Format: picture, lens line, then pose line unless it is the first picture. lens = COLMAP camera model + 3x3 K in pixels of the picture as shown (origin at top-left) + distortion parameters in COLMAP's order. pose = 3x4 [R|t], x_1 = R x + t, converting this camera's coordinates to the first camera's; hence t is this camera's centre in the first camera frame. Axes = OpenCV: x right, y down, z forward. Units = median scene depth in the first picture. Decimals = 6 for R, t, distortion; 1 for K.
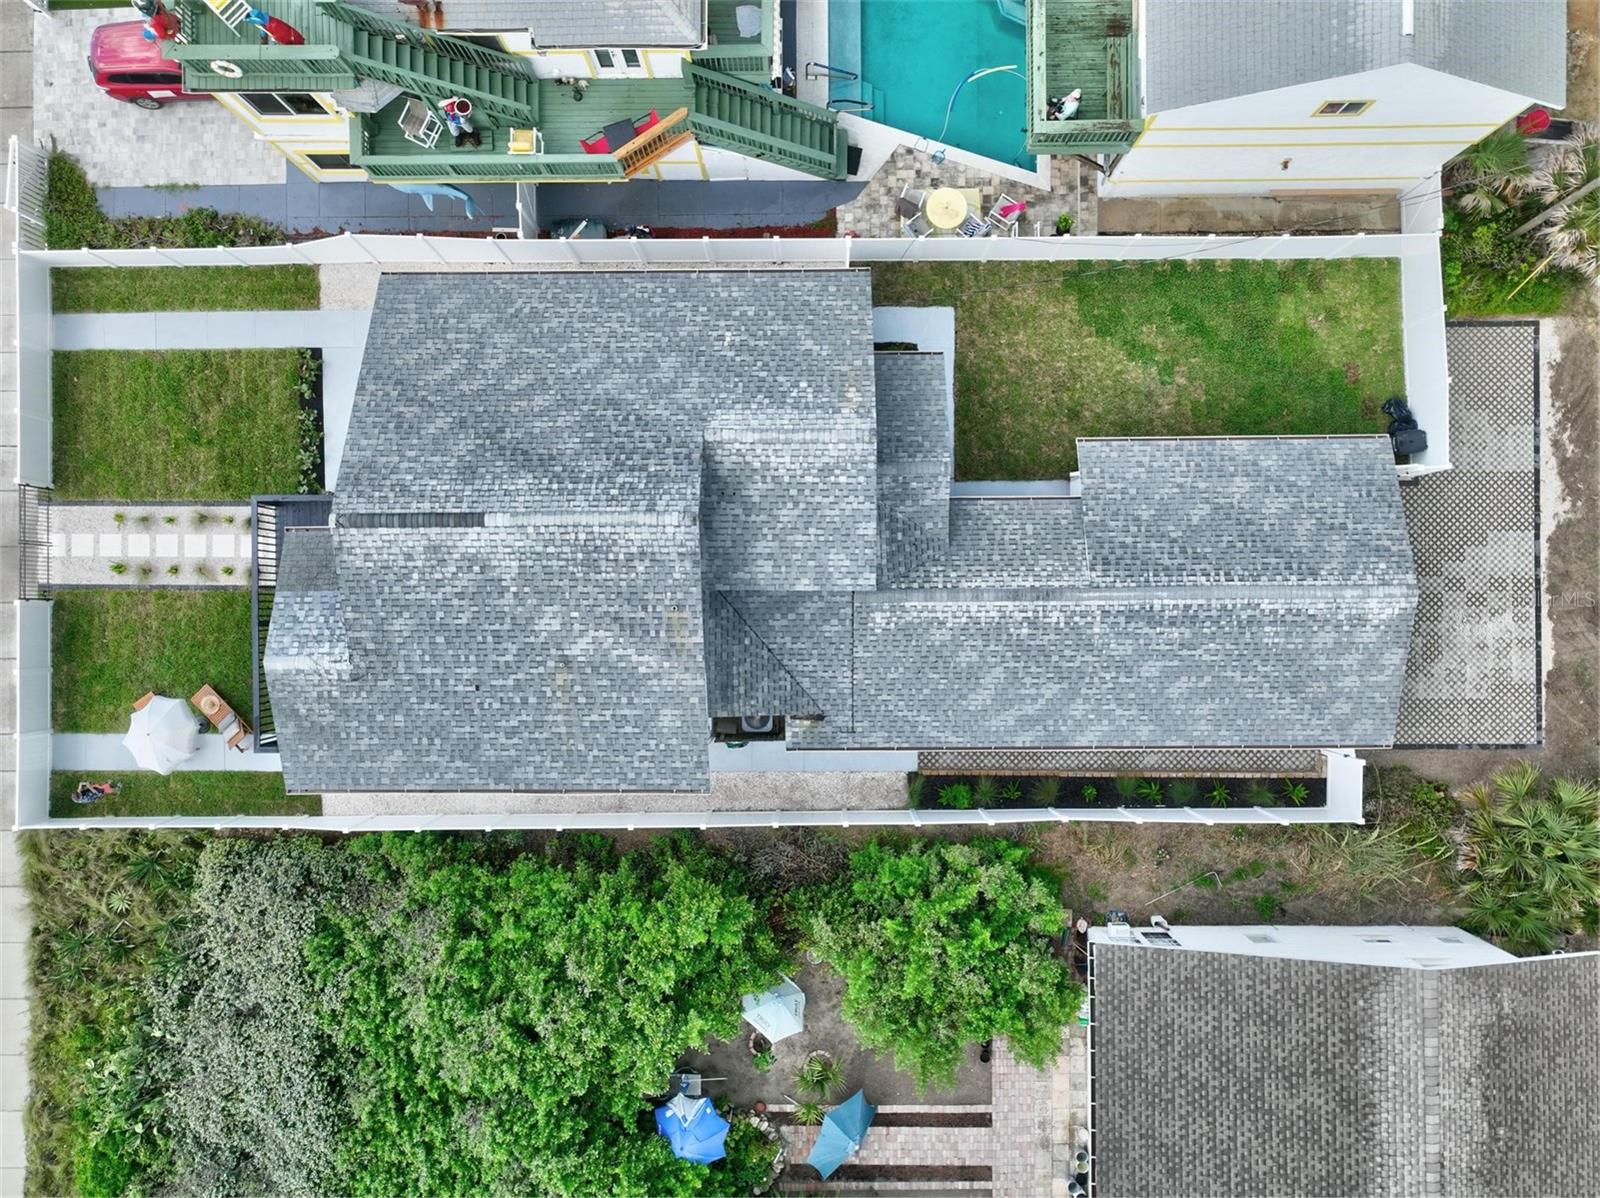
lens RADIAL K [[1126.6, 0, 800.0], [0, 1126.6, 599.0], [0, 0, 1]] dist [0.005495, 0.005713]
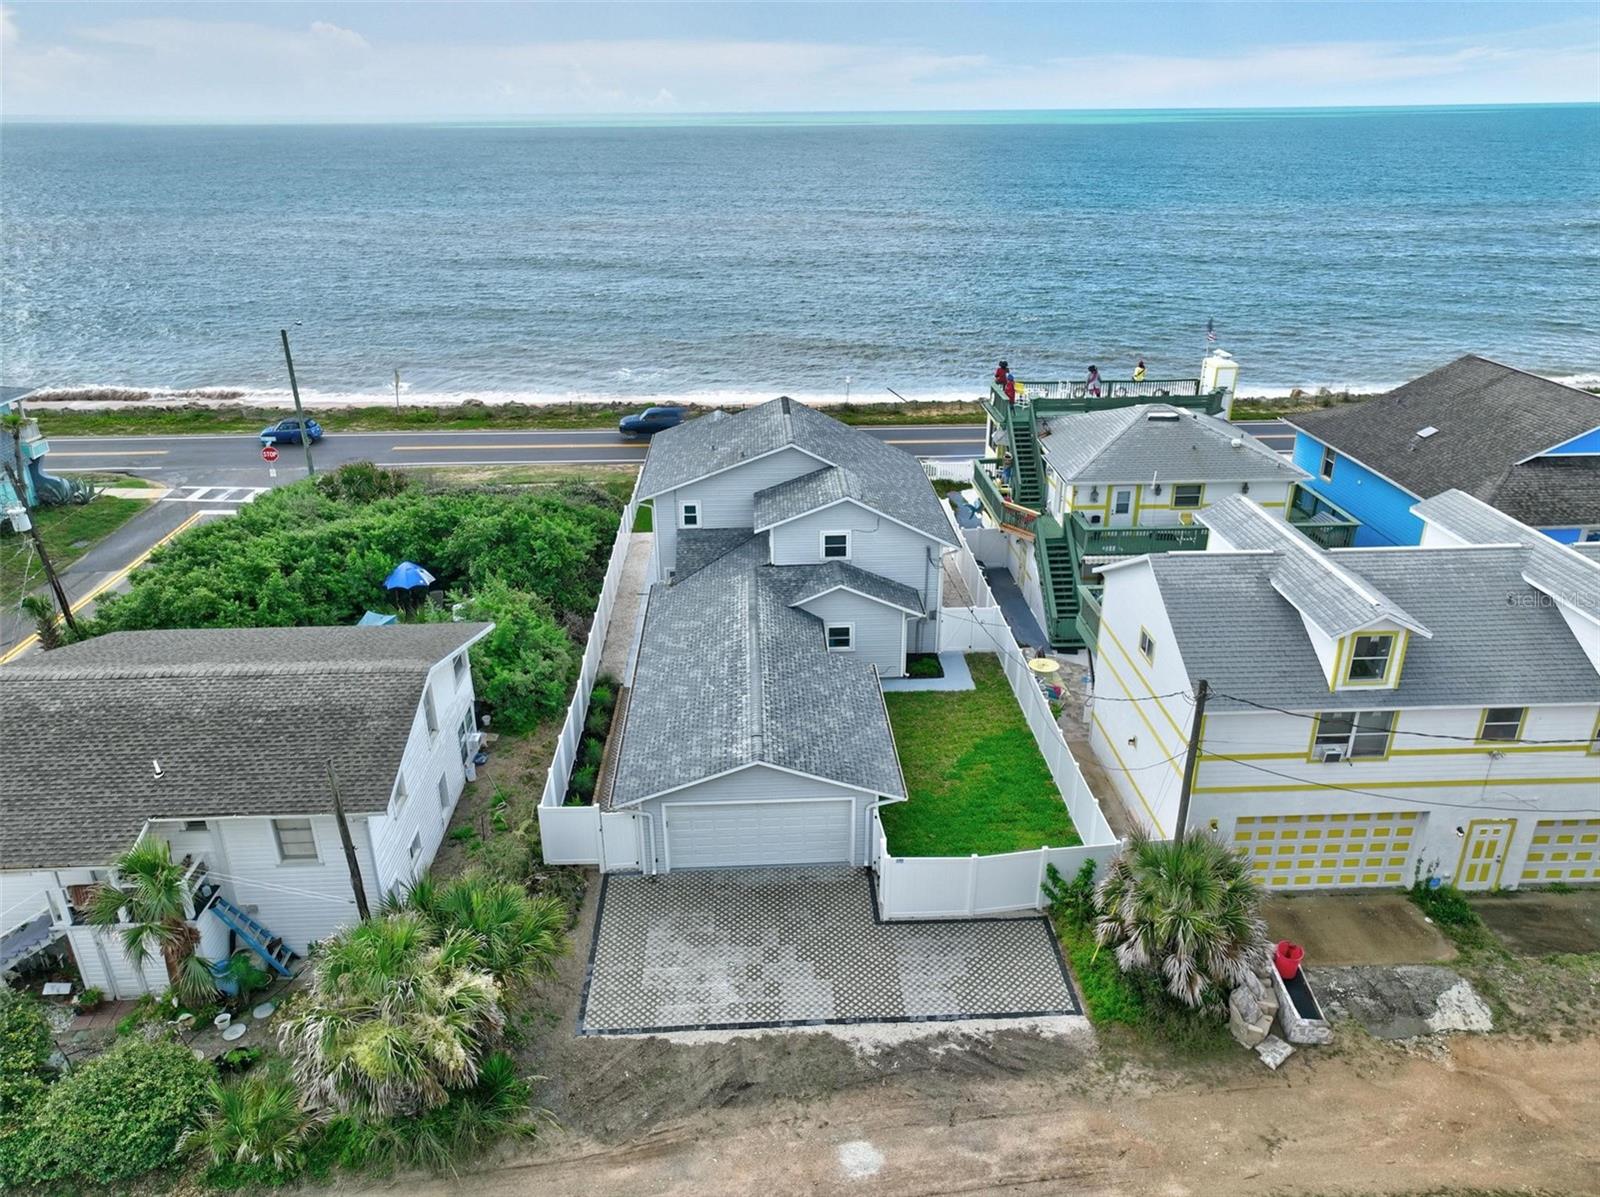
lens RADIAL K [[1126.6, 0, 800.0], [0, 1126.6, 598.5], [0, 0, 1]] dist [0.005495, 0.005713]
pose [[0.041315, 0.409864, -0.911210, 1.288699], [-0.999106, 0.025077, -0.034021, -0.012631], [0.008906, 0.911802, 0.410534, 0.365939]]
